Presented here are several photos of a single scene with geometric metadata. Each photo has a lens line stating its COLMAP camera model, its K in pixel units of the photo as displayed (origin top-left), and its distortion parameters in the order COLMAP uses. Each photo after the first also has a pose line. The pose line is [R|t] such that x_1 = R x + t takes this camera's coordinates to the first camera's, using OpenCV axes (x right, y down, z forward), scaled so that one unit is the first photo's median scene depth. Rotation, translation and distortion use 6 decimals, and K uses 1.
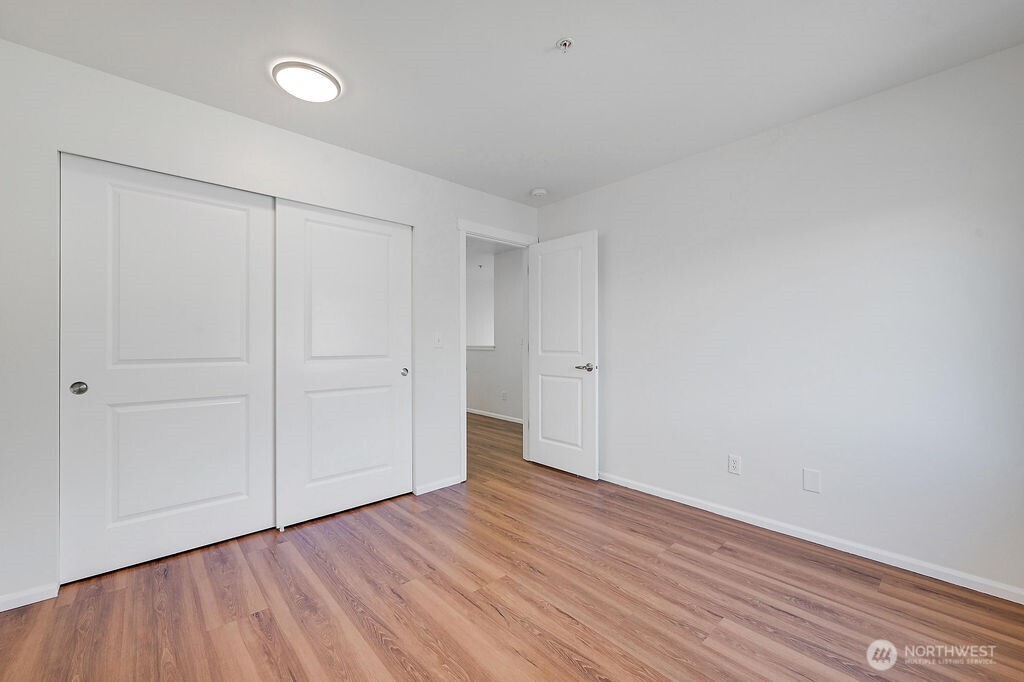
lens RADIAL K [[419.0, 0, 509.1], [0, 419.0, 339.4], [0, 0, 1]] dist [-0.002201, -0.000238]
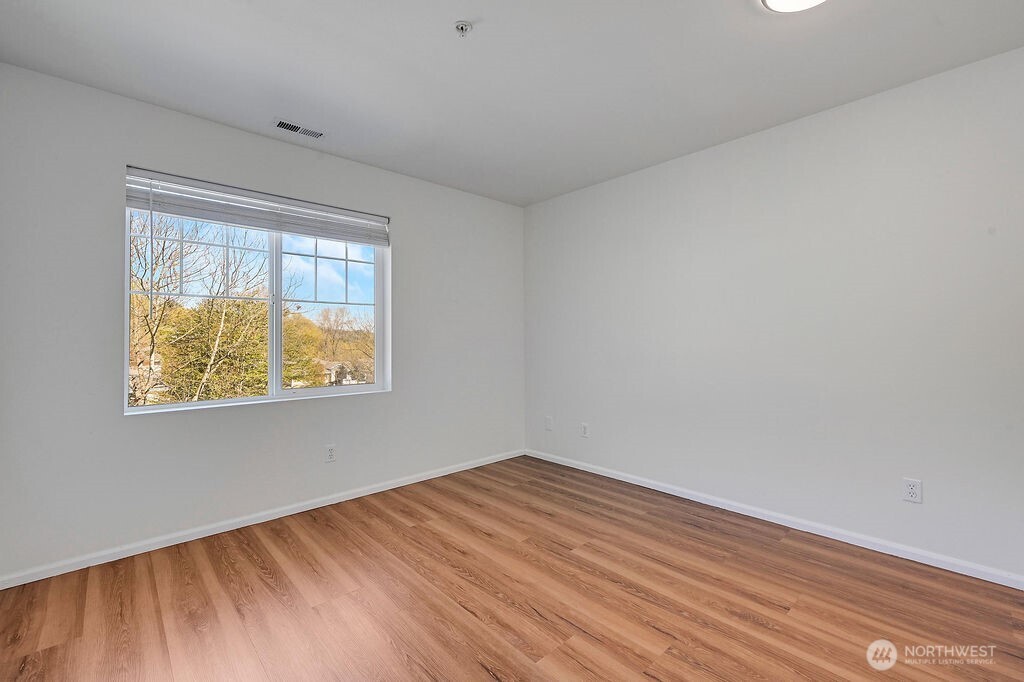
lens RADIAL K [[419.0, 0, 514.5], [0, 419.0, 339.3], [0, 0, 1]] dist [-0.002201, -0.000238]
pose [[-0.999624, 0.008132, -0.026195, 0.047817], [0.008228, 0.999960, -0.003573, 0.028946], [0.026165, -0.003788, -0.999650, 1.927471]]
